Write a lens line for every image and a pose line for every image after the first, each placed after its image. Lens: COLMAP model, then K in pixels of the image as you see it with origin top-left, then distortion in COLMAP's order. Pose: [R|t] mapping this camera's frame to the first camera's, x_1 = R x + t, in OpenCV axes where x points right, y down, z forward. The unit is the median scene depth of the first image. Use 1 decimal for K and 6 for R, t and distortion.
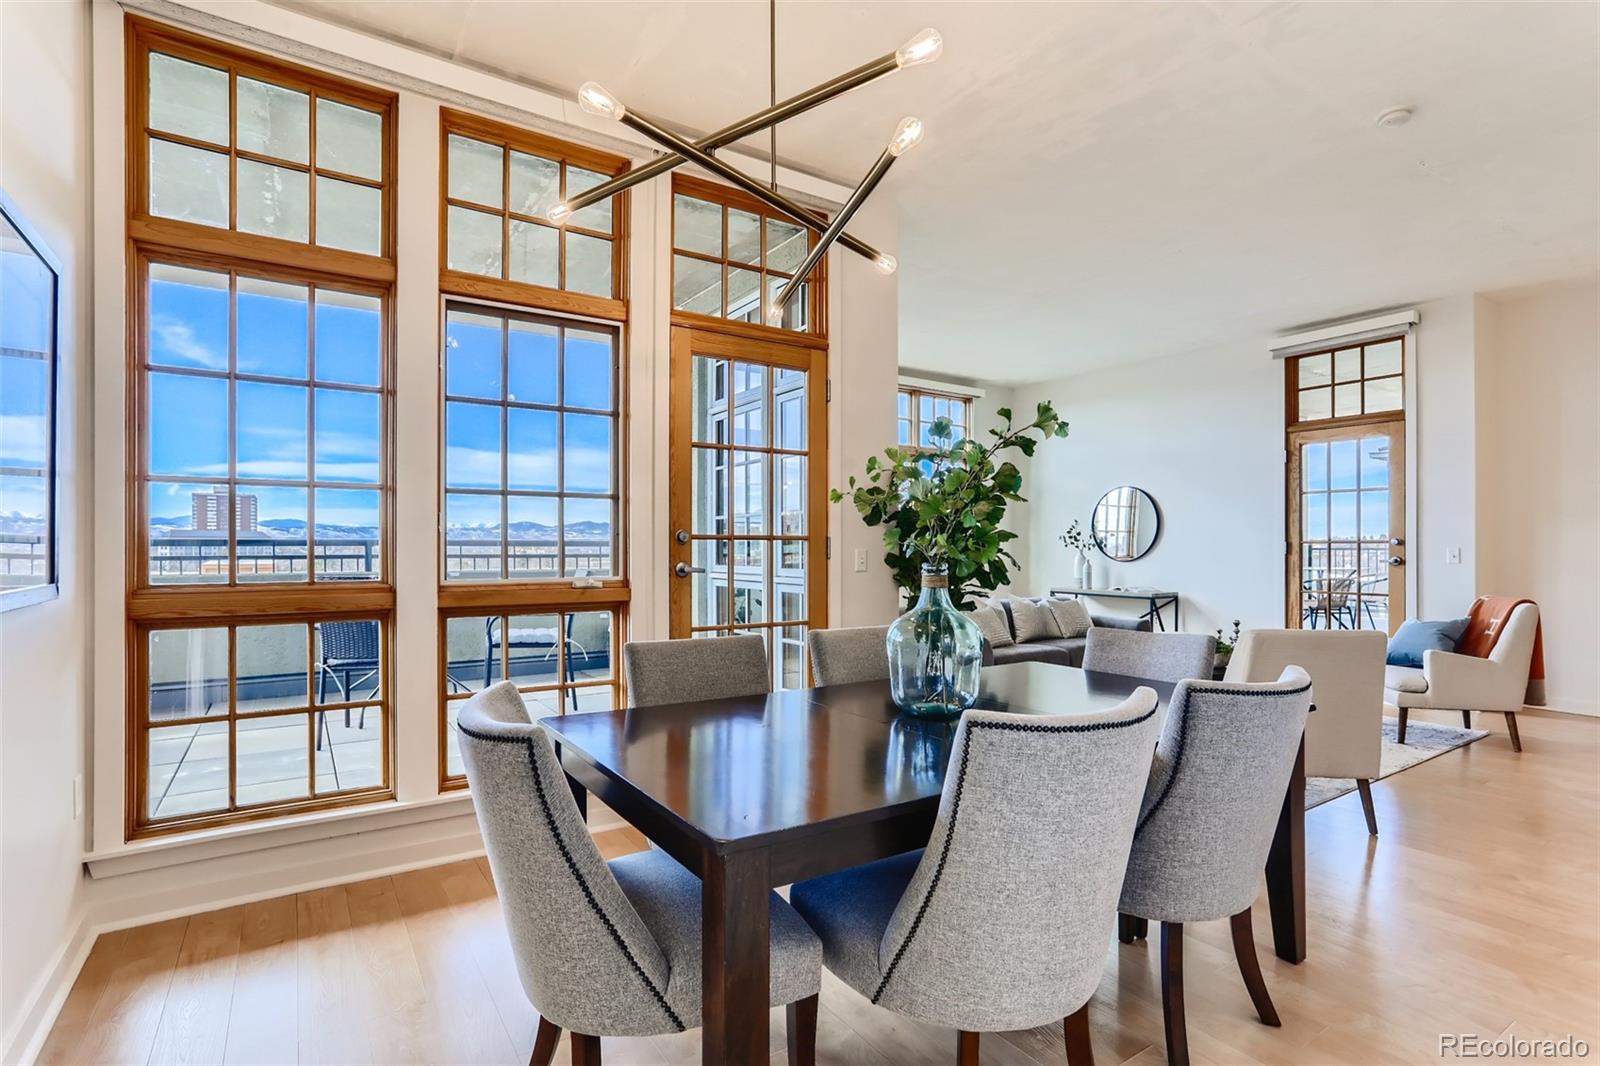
lens RADIAL K [[773.8, 0, 795.0], [0, 773.8, 540.4], [0, 0, 1]] dist [-0.019604, 0.014342]
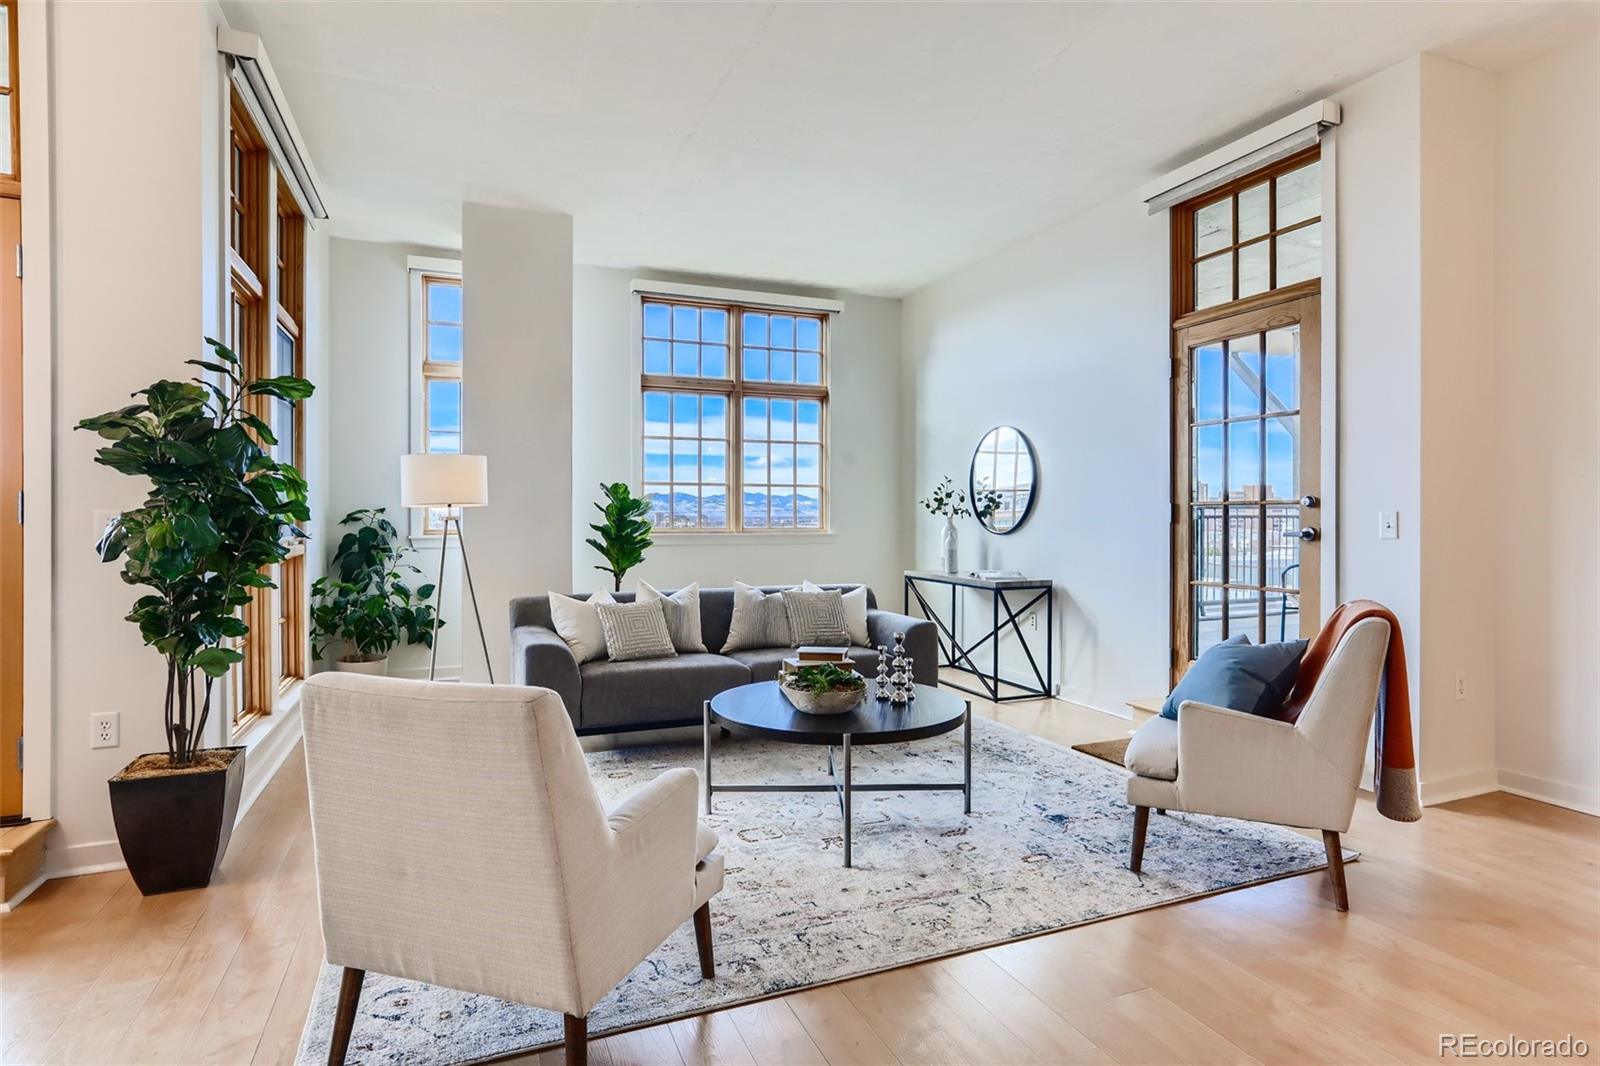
lens RADIAL K [[833.7, 0, 798.3], [0, 833.7, 520.7], [0, 0, 1]] dist [-0.029410, 0.002732]
pose [[0.977792, 0.001591, -0.209572, 0.479960], [0.000443, 0.999953, 0.009658, 0.009058], [0.209577, -0.009537, 0.977746, 0.273469]]
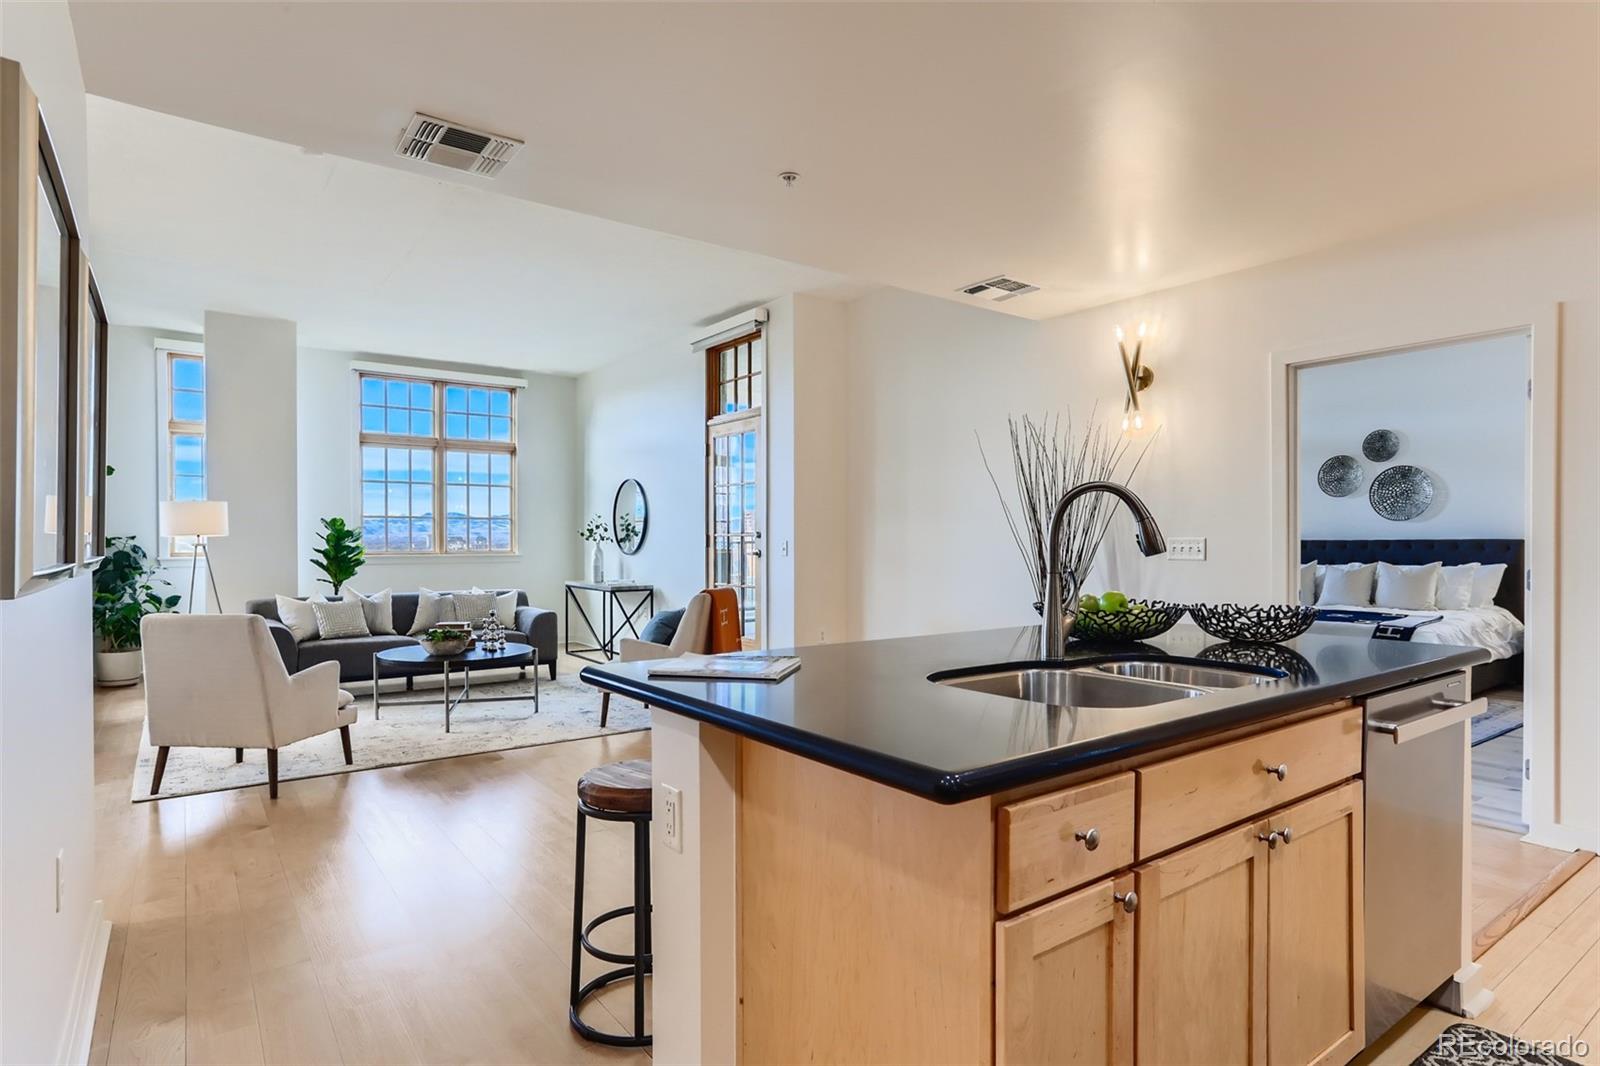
lens RADIAL K [[848.2, 0, 794.3], [0, 848.2, 550.0], [0, 0, 1]] dist [-0.015017, 0.007147]
pose [[0.999658, 0.000973, 0.026117, 0.722150], [-0.001442, 0.999838, 0.017918, 0.001566], [-0.026096, -0.017950, 0.999498, -0.114010]]
